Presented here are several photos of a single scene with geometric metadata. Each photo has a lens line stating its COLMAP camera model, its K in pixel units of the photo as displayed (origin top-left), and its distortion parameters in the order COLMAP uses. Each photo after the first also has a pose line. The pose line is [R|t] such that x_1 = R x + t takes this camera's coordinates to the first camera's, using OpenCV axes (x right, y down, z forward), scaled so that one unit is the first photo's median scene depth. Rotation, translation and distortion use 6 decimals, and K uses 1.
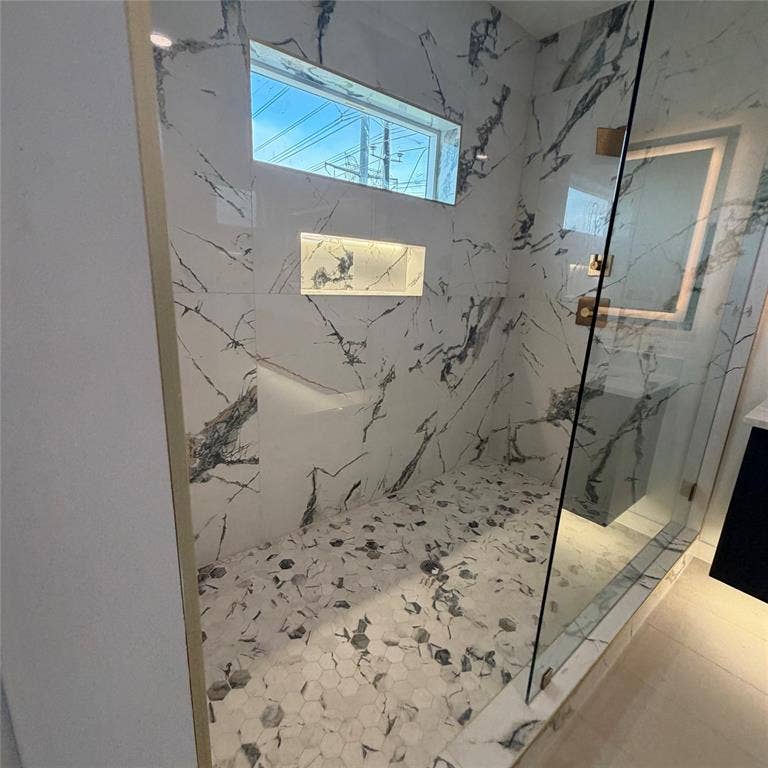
lens RADIAL K [[409.8, 0, 379.7], [0, 409.8, 384.7], [0, 0, 1]] dist [-0.007075, 0.001004]
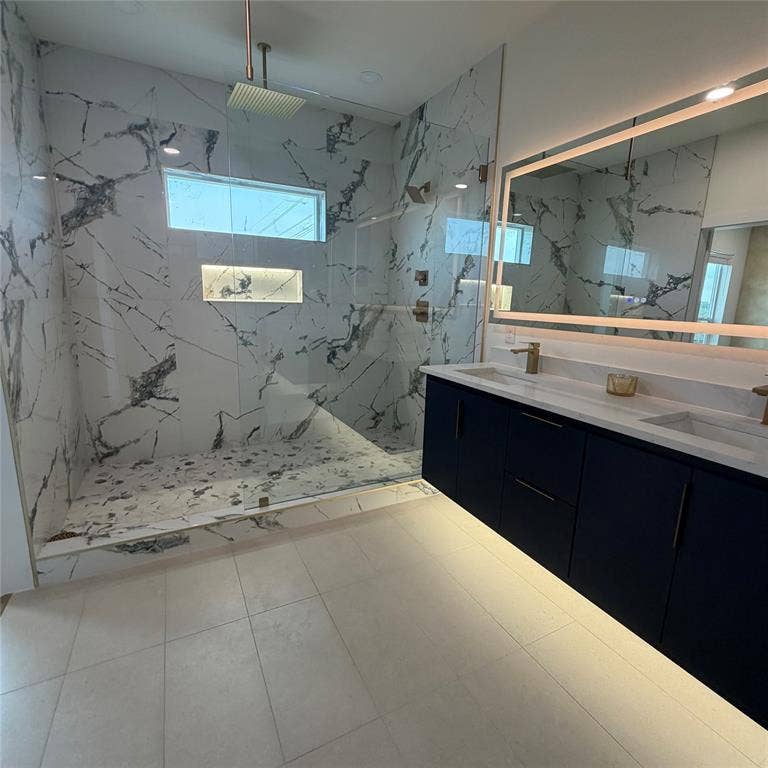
lens RADIAL K [[409.8, 0, 379.2], [0, 409.8, 384.6], [0, 0, 1]] dist [-0.007075, 0.001004]
pose [[0.976673, 0.017746, -0.213997, 0.729249], [-0.031802, 0.997543, -0.062418, 0.170807], [0.212364, 0.067767, 0.974838, -0.387777]]
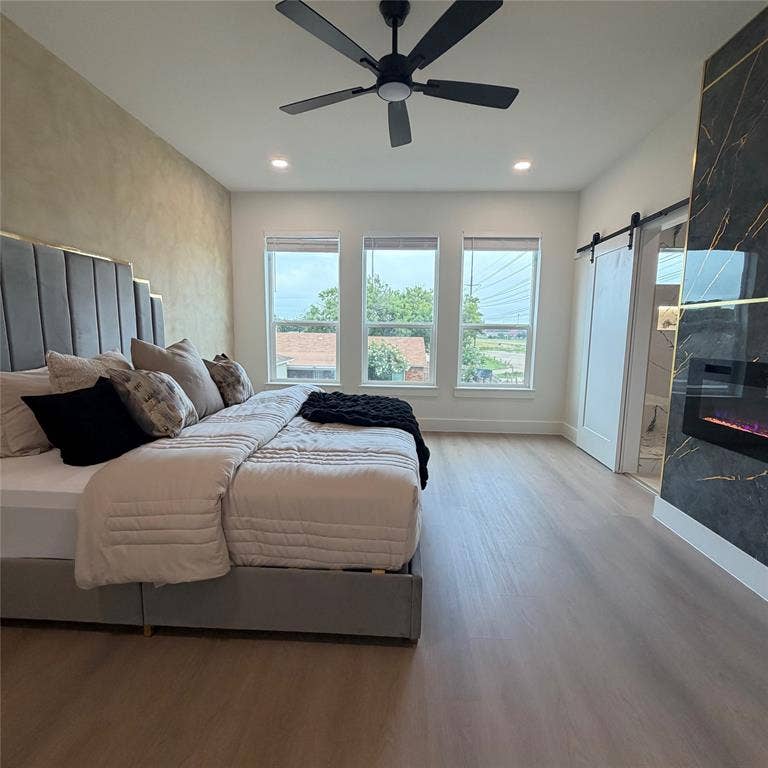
lens RADIAL K [[409.8, 0, 383.5], [0, 409.8, 385.7], [0, 0, 1]] dist [-0.007075, 0.001004]
pose [[0.735065, 0.052155, -0.675988, 0.240387], [-0.150547, 0.984702, -0.087731, 0.493289], [0.661071, 0.166256, 0.731672, -1.582643]]
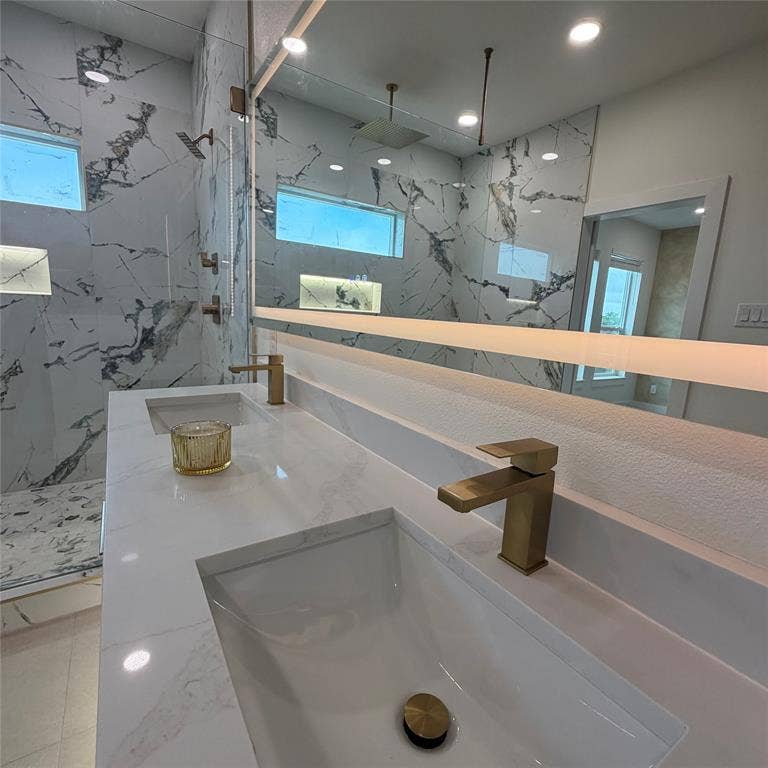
lens RADIAL K [[409.8, 0, 384.6], [0, 409.8, 384.3], [0, 0, 1]] dist [-0.007075, 0.001004]
pose [[0.994751, 0.011947, -0.101627, 1.115163], [-0.020380, 0.996395, -0.082351, 0.085613], [0.100277, 0.083990, 0.991408, 0.063008]]
